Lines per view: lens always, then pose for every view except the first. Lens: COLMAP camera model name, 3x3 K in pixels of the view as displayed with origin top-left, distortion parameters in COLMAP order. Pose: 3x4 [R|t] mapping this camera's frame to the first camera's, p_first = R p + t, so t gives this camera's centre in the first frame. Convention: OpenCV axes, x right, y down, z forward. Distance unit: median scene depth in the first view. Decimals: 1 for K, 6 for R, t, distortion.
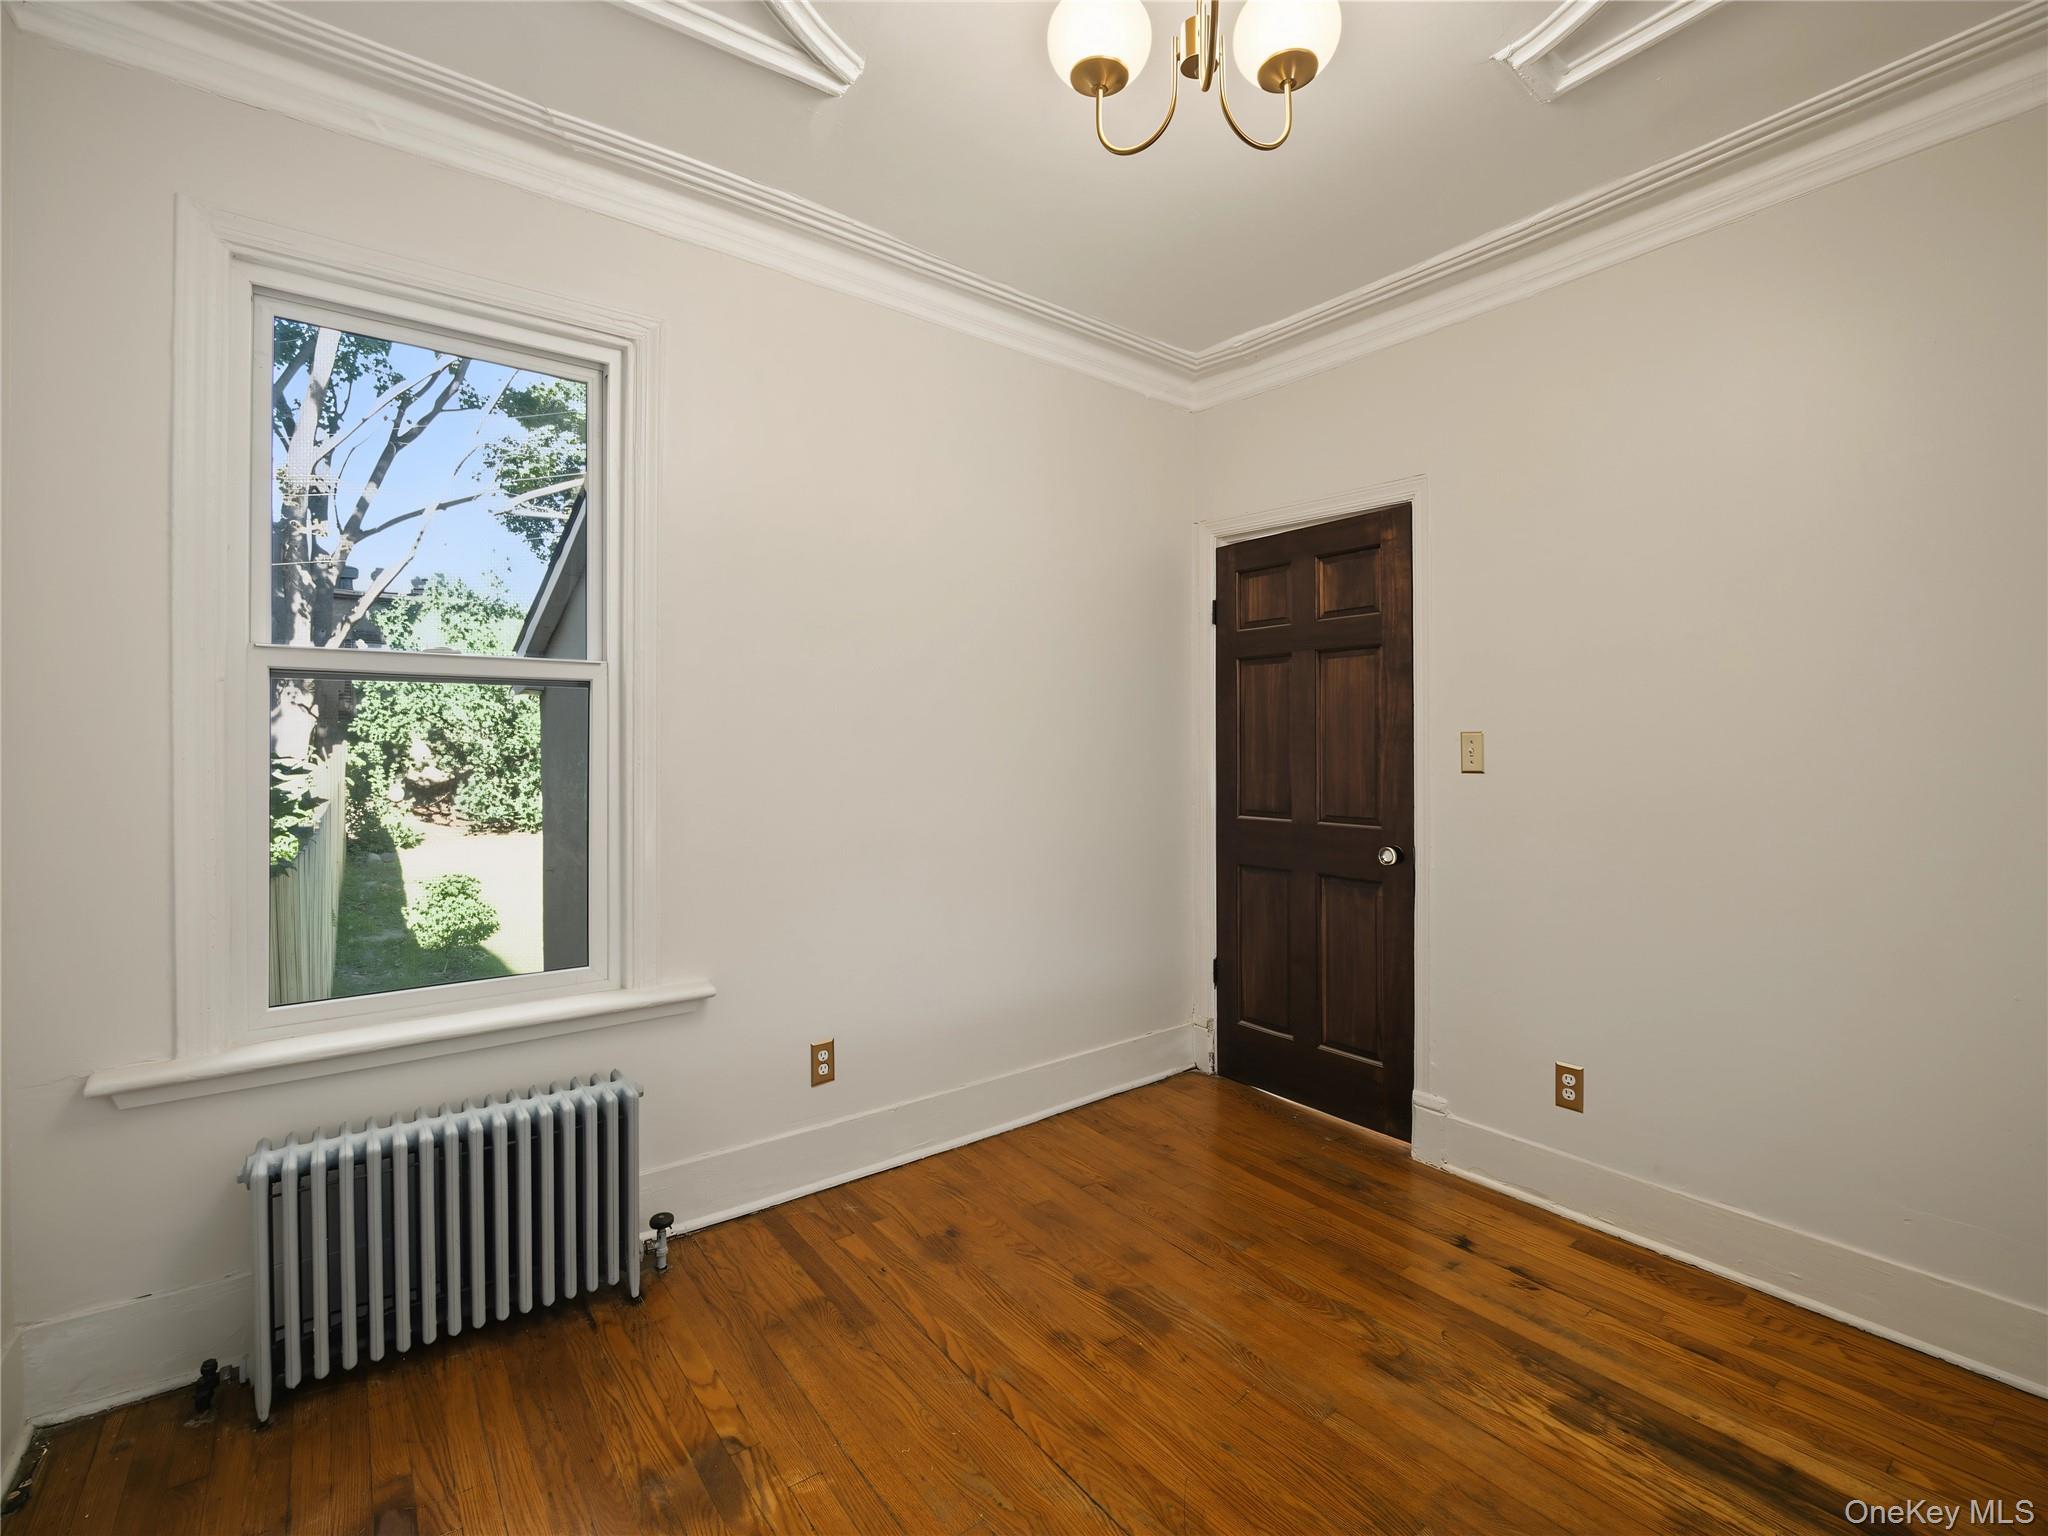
lens RADIAL K [[903.8, 0, 1023.6], [0, 903.8, 746.3], [0, 0, 1]] dist [-0.017191, 0.000571]
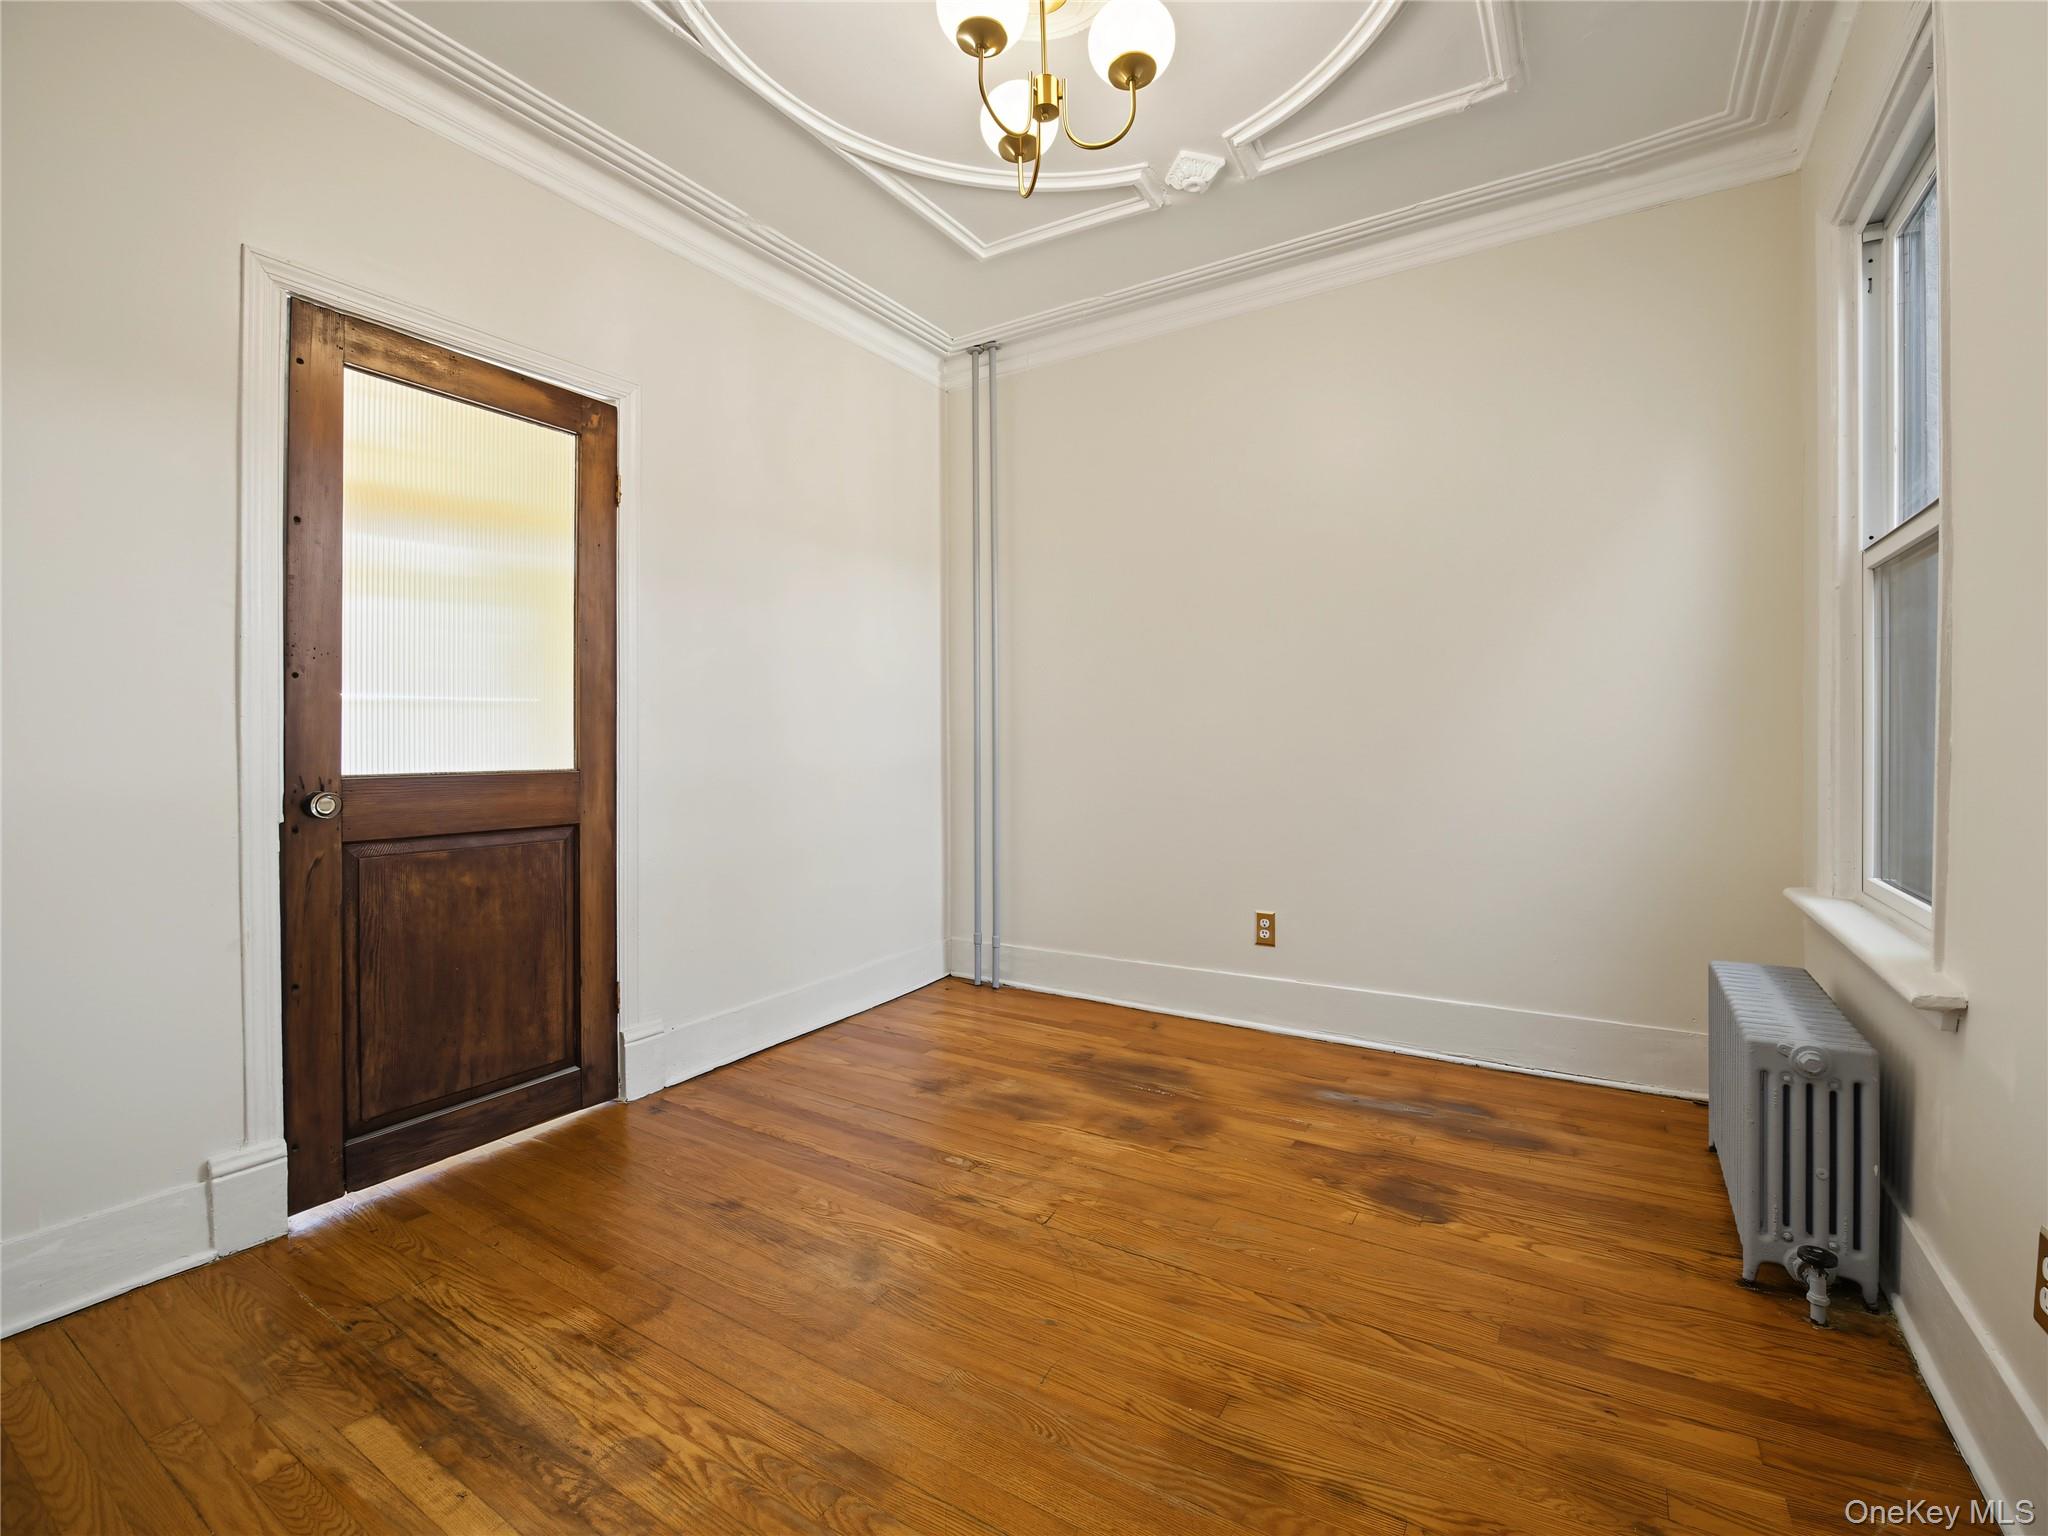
lens RADIAL K [[903.8, 0, 1023.6], [0, 903.8, 746.3], [0, 0, 1]] dist [-0.017191, 0.000571]
pose [[-0.935826, 0.006373, -0.352406, 0.542532], [0.004099, 0.999966, 0.007200, 0.126979], [0.352439, 0.005294, -0.935820, 1.730918]]
